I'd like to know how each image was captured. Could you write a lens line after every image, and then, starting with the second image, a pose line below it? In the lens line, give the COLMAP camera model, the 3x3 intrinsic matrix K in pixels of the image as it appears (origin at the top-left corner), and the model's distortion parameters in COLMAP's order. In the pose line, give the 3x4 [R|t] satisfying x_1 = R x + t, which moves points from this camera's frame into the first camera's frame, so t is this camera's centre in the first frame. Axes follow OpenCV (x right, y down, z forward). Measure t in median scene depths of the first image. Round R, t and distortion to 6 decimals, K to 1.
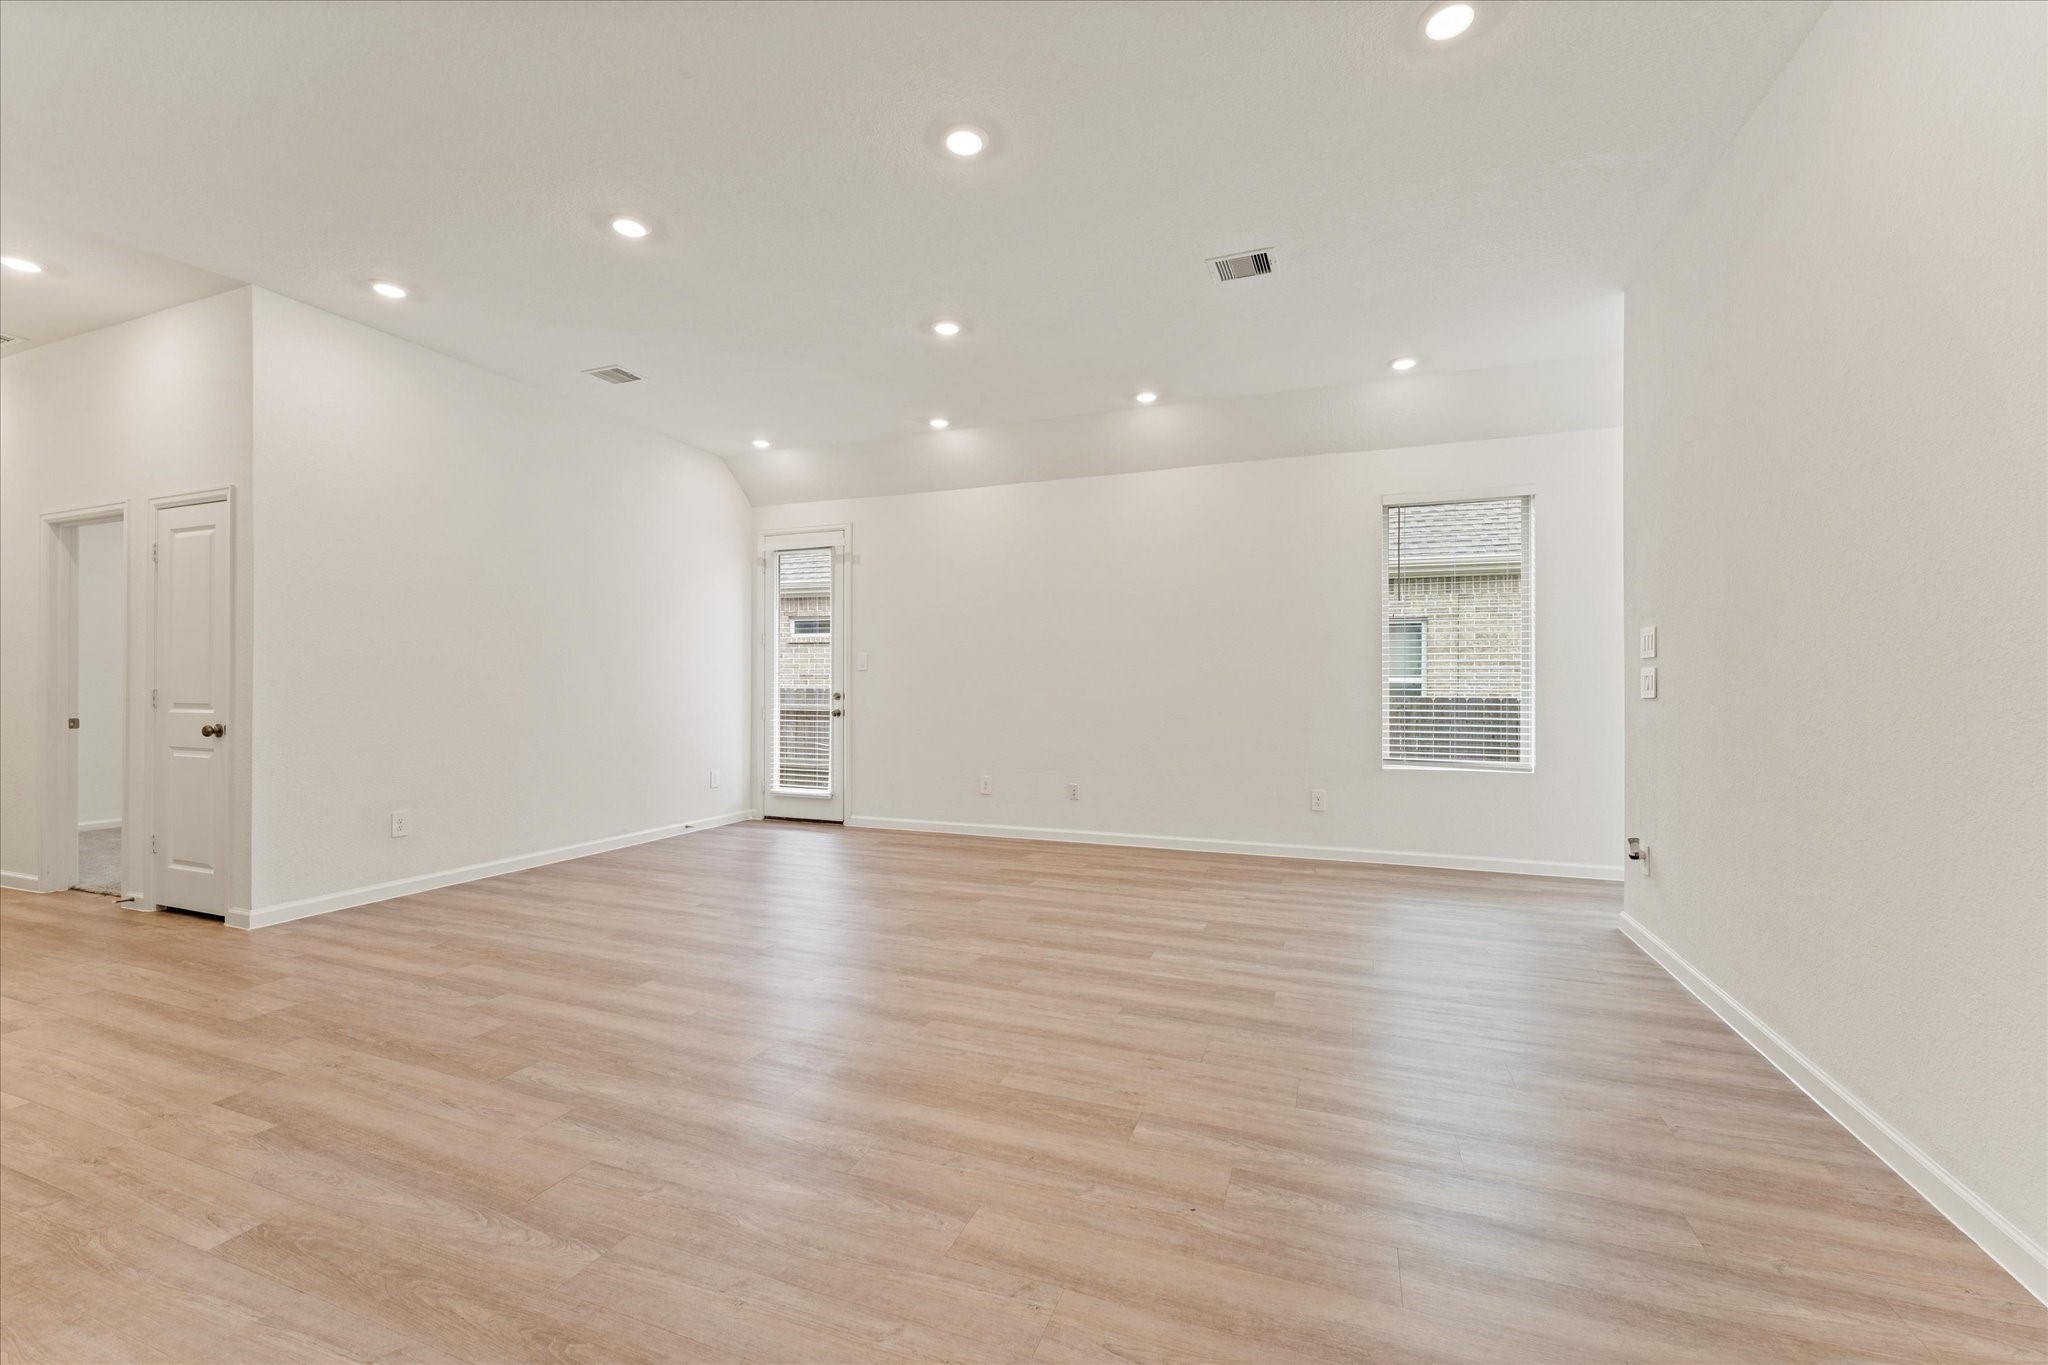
lens RADIAL K [[833.1, 0, 1029.8], [0, 833.1, 685.3], [0, 0, 1]] dist [-0.000056, -0.000011]
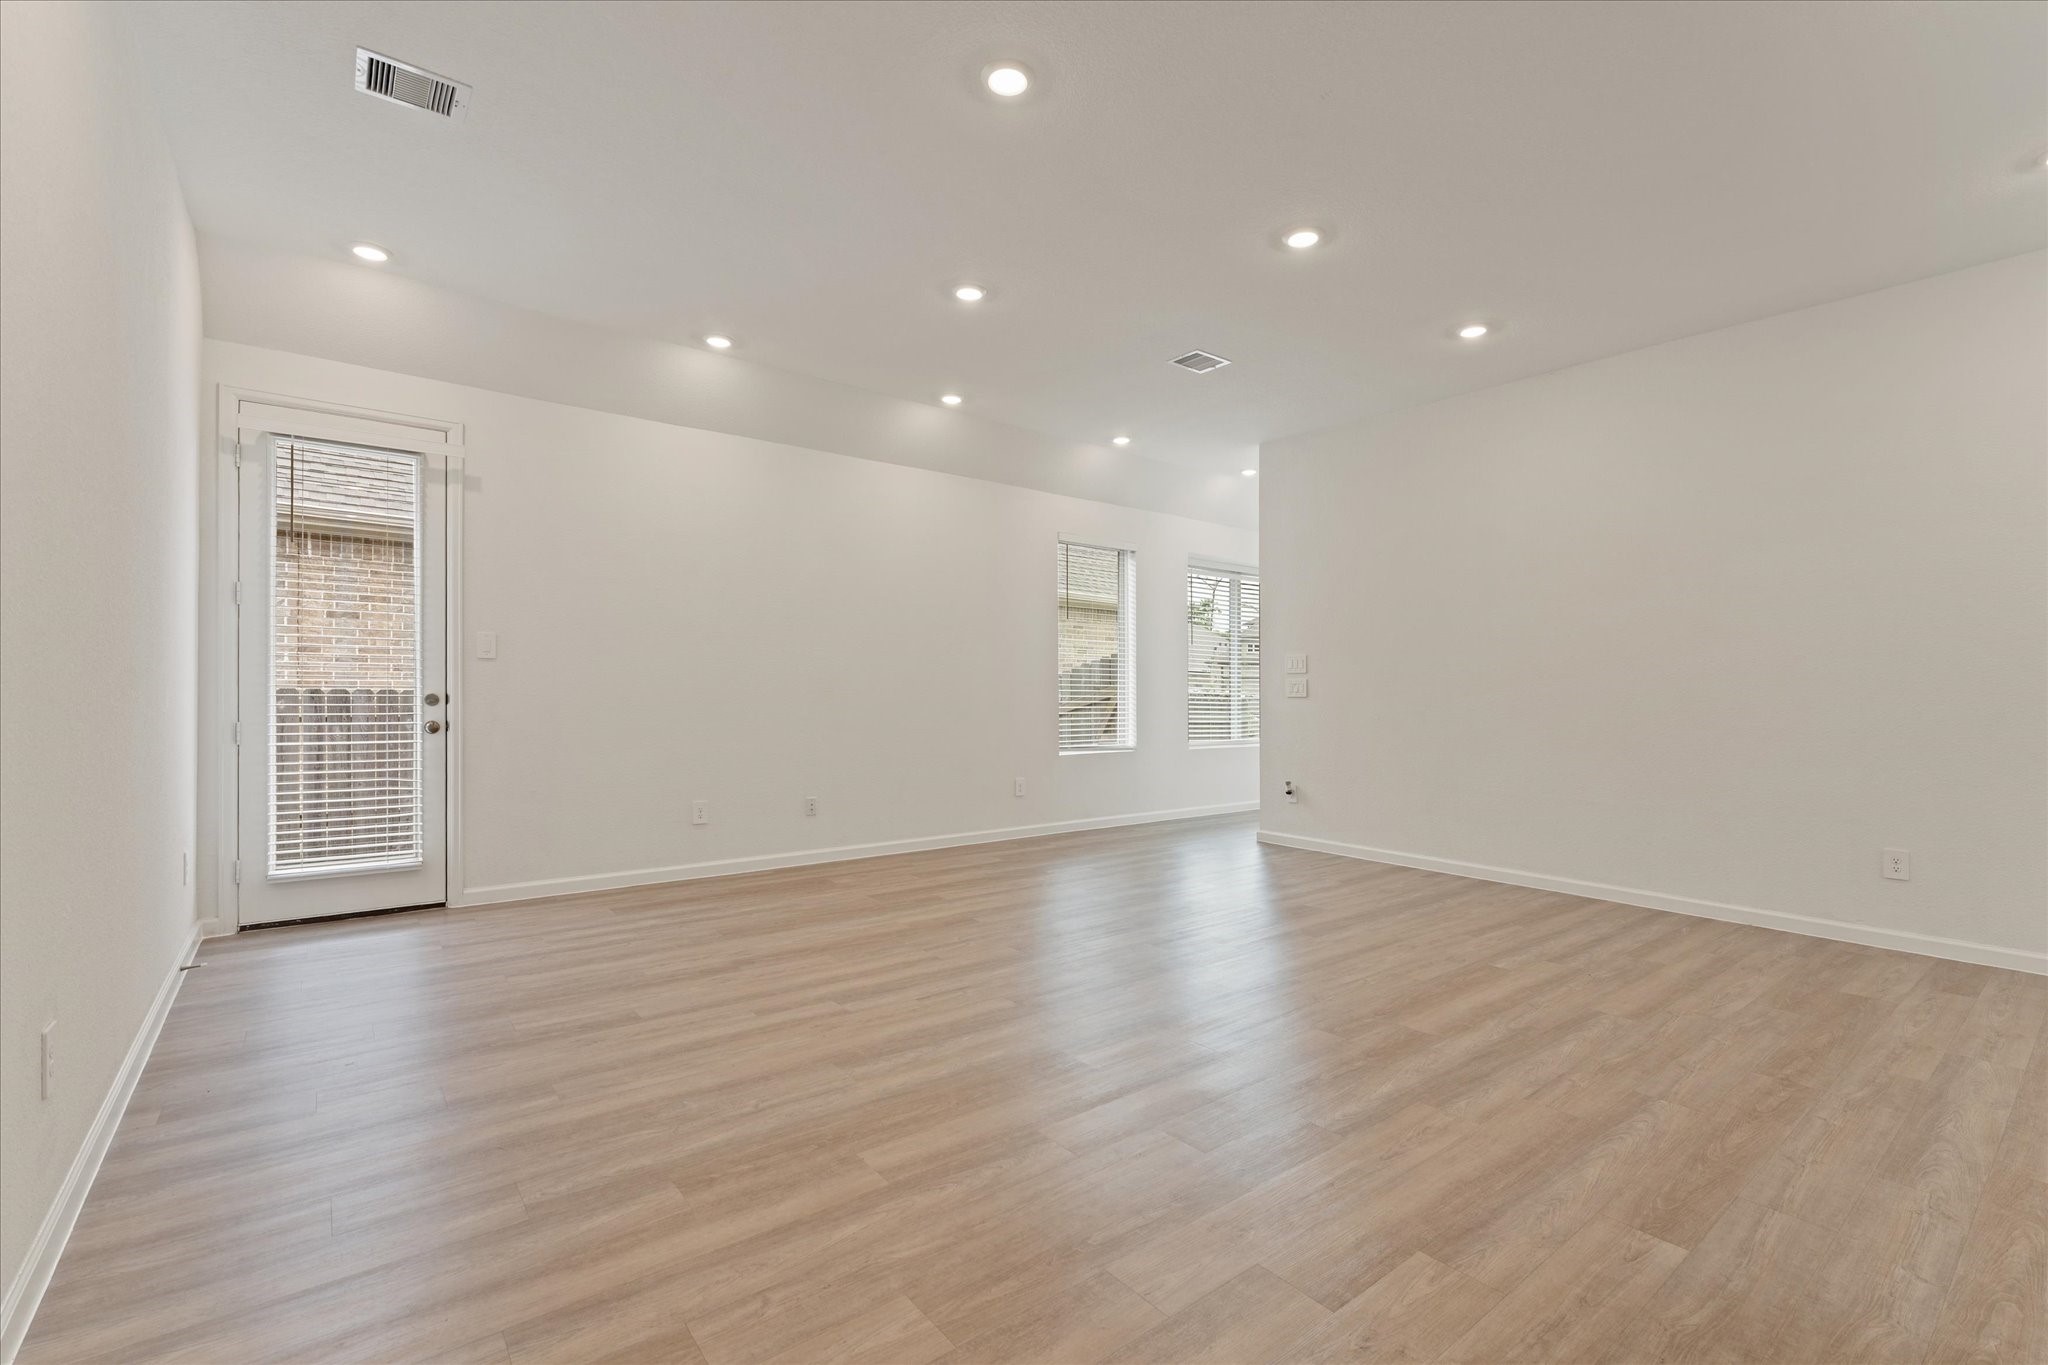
lens RADIAL K [[899.0, 0, 1040.6], [0, 899.0, 689.1], [0, 0, 1]] dist [-0.000839, -0.000242]
pose [[0.503730, 0.002302, 0.863858, -0.996316], [-0.009920, 0.999946, 0.003120, -0.002127], [-0.863804, -0.010141, 0.503726, 0.484822]]
